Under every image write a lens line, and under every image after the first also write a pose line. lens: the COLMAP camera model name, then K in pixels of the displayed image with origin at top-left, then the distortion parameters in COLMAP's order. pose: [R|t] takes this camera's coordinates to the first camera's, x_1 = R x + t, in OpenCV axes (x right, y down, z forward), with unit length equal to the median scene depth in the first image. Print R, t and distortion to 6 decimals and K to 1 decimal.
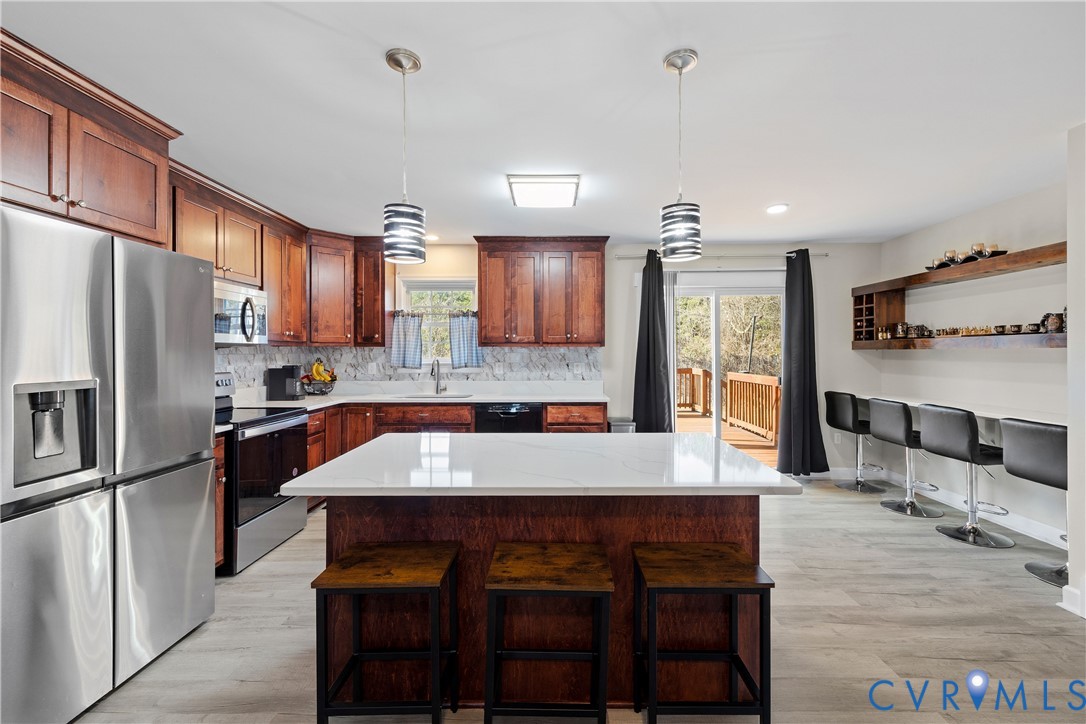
lens RADIAL K [[460.2, 0, 557.9], [0, 460.2, 352.2], [0, 0, 1]] dist [0.016263, -0.002787]
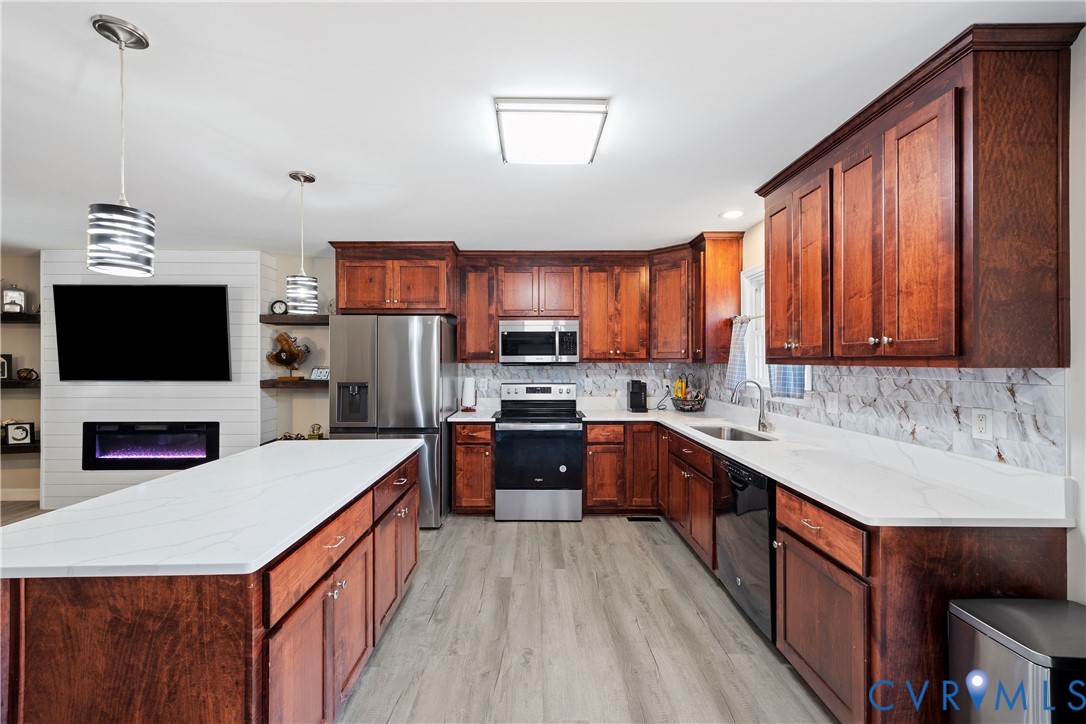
lens RADIAL K [[440.4, 0, 541.6], [0, 440.4, 359.7], [0, 0, 1]] dist [0.008910, 0.000134]
pose [[-0.000453, 0.000252, -1.000000, 0.452739], [0.001628, 0.999999, 0.000251, -0.020156], [0.999999, -0.001627, -0.000453, 0.741811]]
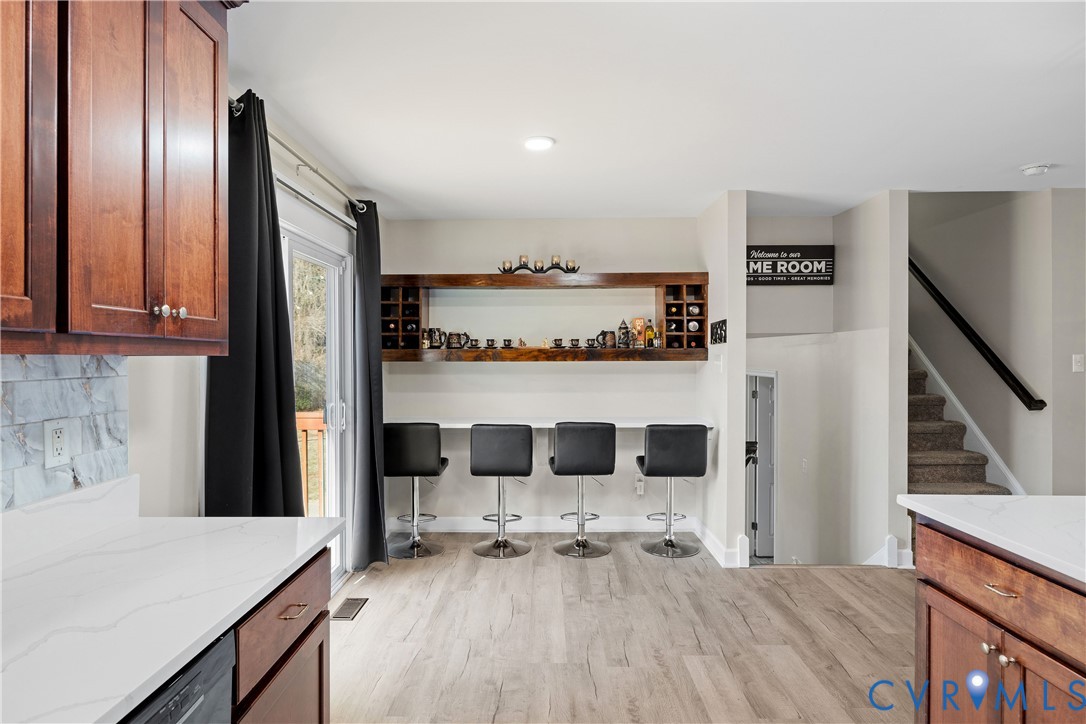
lens RADIAL K [[591.0, 0, 535.7], [0, 591.0, 358.6], [0, 0, 1]] dist [-0.003895, 0.000775]
pose [[0.025431, -0.000169, 0.999677, -0.298283], [0.003794, 0.999993, 0.000072, -0.010166], [-0.999669, 0.003791, 0.025432, 0.846697]]
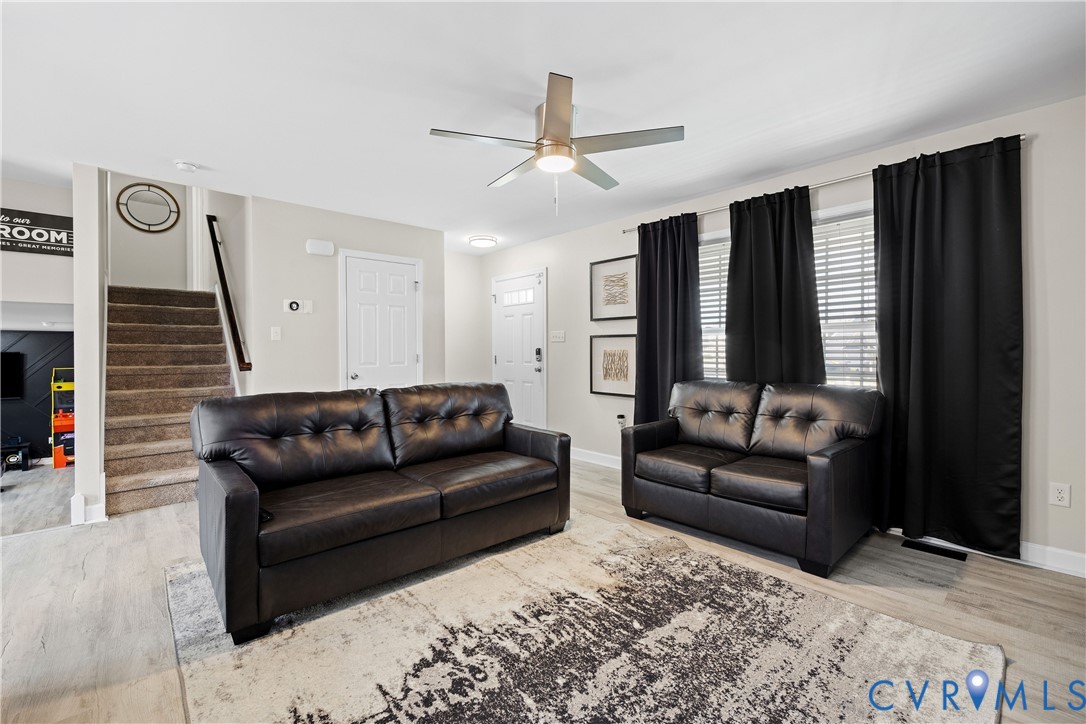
lens RADIAL K [[464.8, 0, 537.7], [0, 464.8, 355.1], [0, 0, 1]] dist [0.001410, -0.001902]
pose [[-0.659809, -0.001353, 0.751432, -0.419109], [0.003886, 0.999979, 0.005213, 0.038064], [-0.751423, 0.006359, -0.659790, 0.259080]]
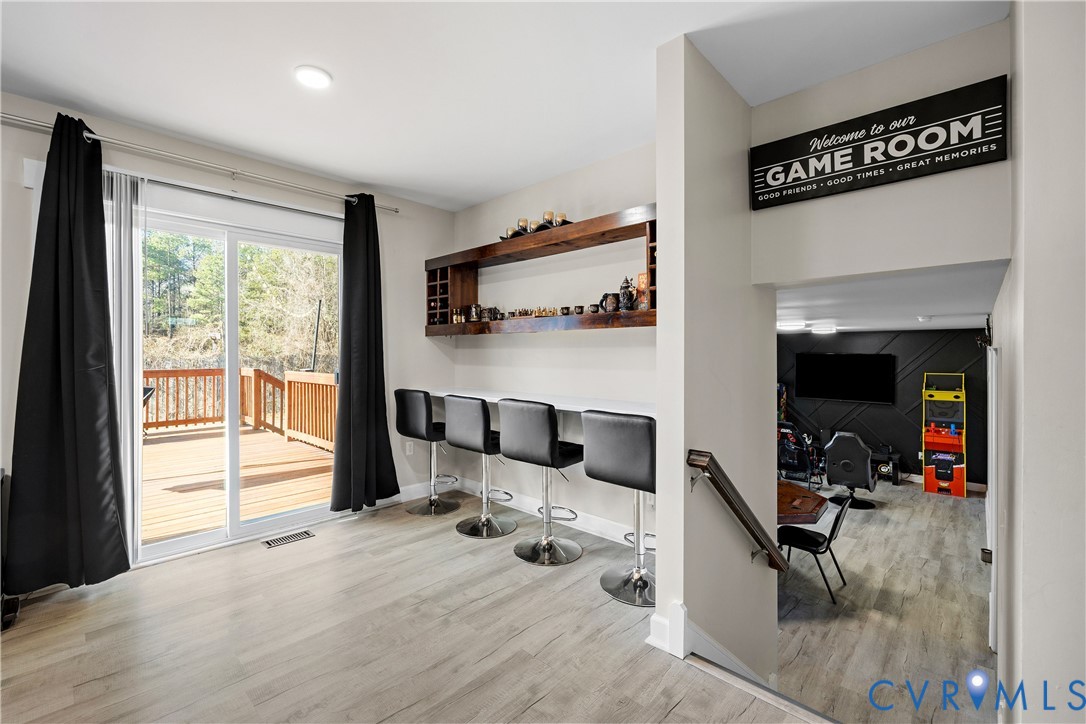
lens RADIAL K [[464.8, 0, 536.1], [0, 464.8, 356.0], [0, 0, 1]] dist [0.001410, -0.001902]
pose [[0.696493, -0.002049, 0.717561, 0.215467], [-0.001400, 0.999990, 0.004215, 0.029364], [-0.717562, -0.003940, 0.696483, 0.340332]]
